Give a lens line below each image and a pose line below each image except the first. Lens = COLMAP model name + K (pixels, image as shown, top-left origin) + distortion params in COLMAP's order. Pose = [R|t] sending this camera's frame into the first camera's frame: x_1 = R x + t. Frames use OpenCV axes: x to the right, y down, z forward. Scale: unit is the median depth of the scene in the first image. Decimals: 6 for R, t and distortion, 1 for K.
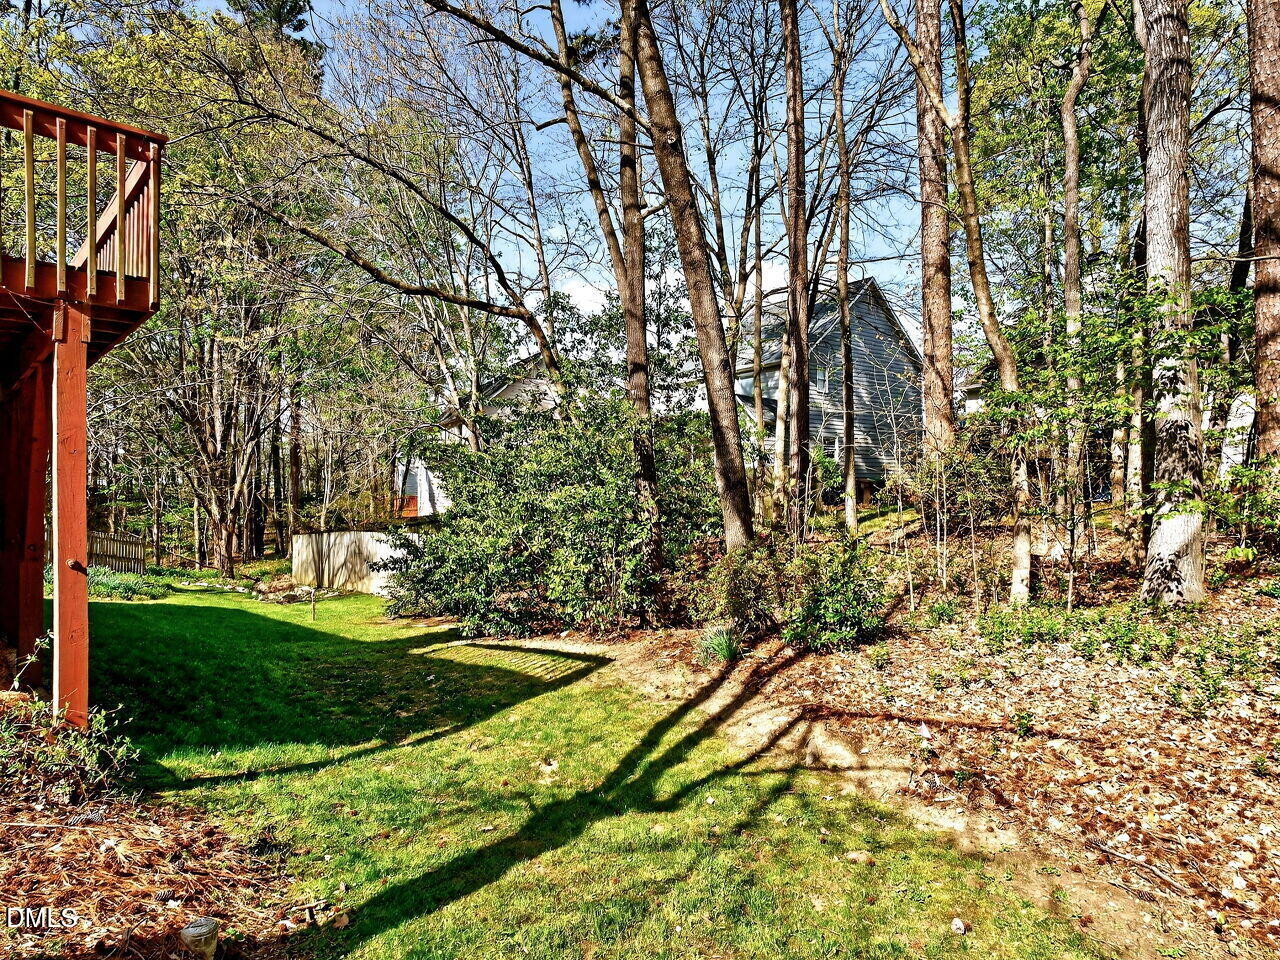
lens RADIAL K [[734.6, 0, 640.0], [0, 734.6, 480.0], [0, 0, 1]] dist [0.007669, 0.001156]
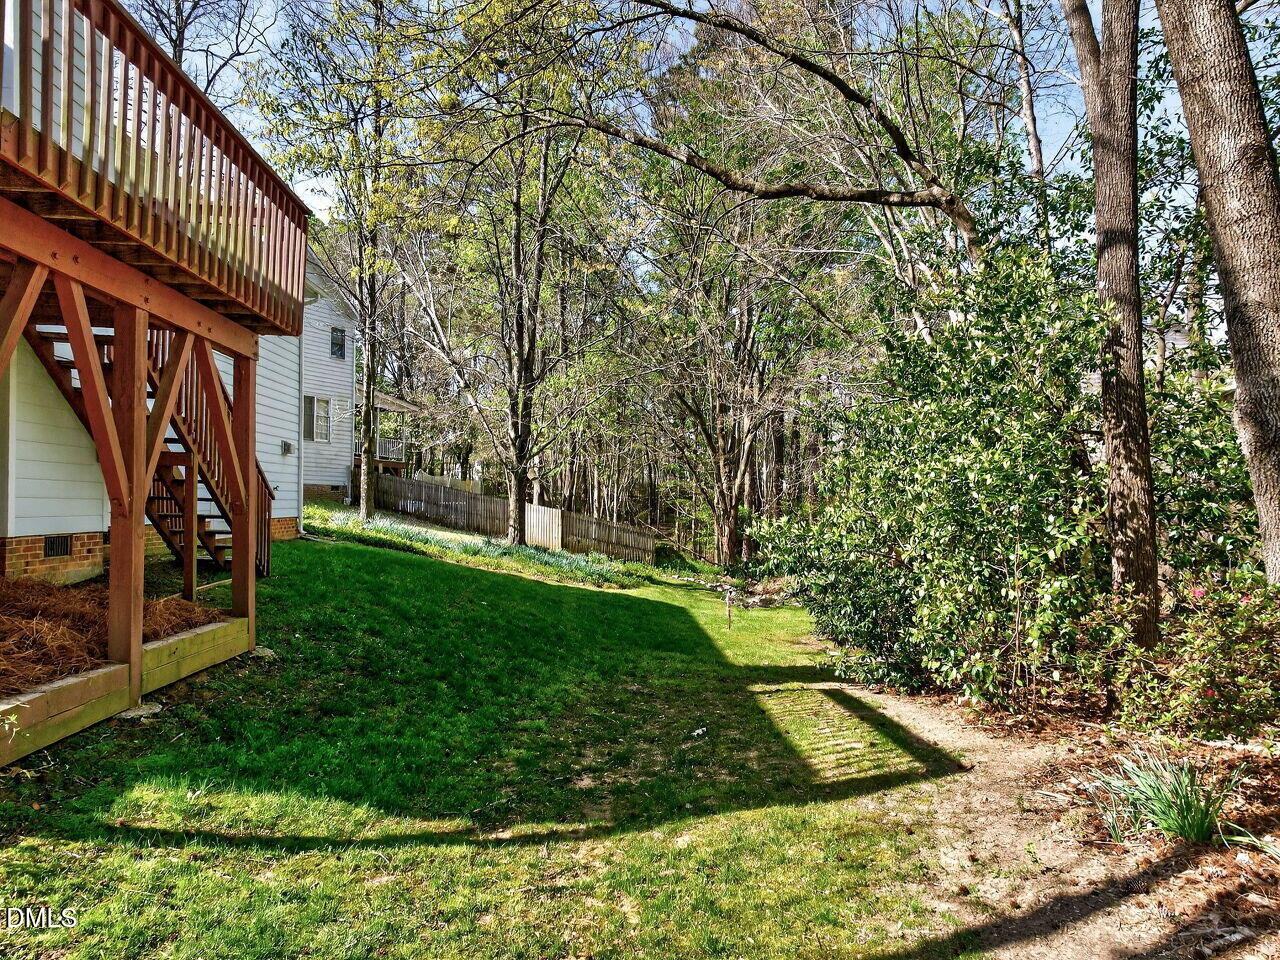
lens RADIAL K [[814.6, 0, 639.8], [0, 814.6, 510.0], [0, 0, 1]] dist [0.002025, 0.000341]
pose [[0.767266, 0.029460, -0.640652, 0.145271], [-0.009726, 0.999364, 0.034306, 0.036781], [0.641256, -0.020091, 0.767064, 0.373685]]
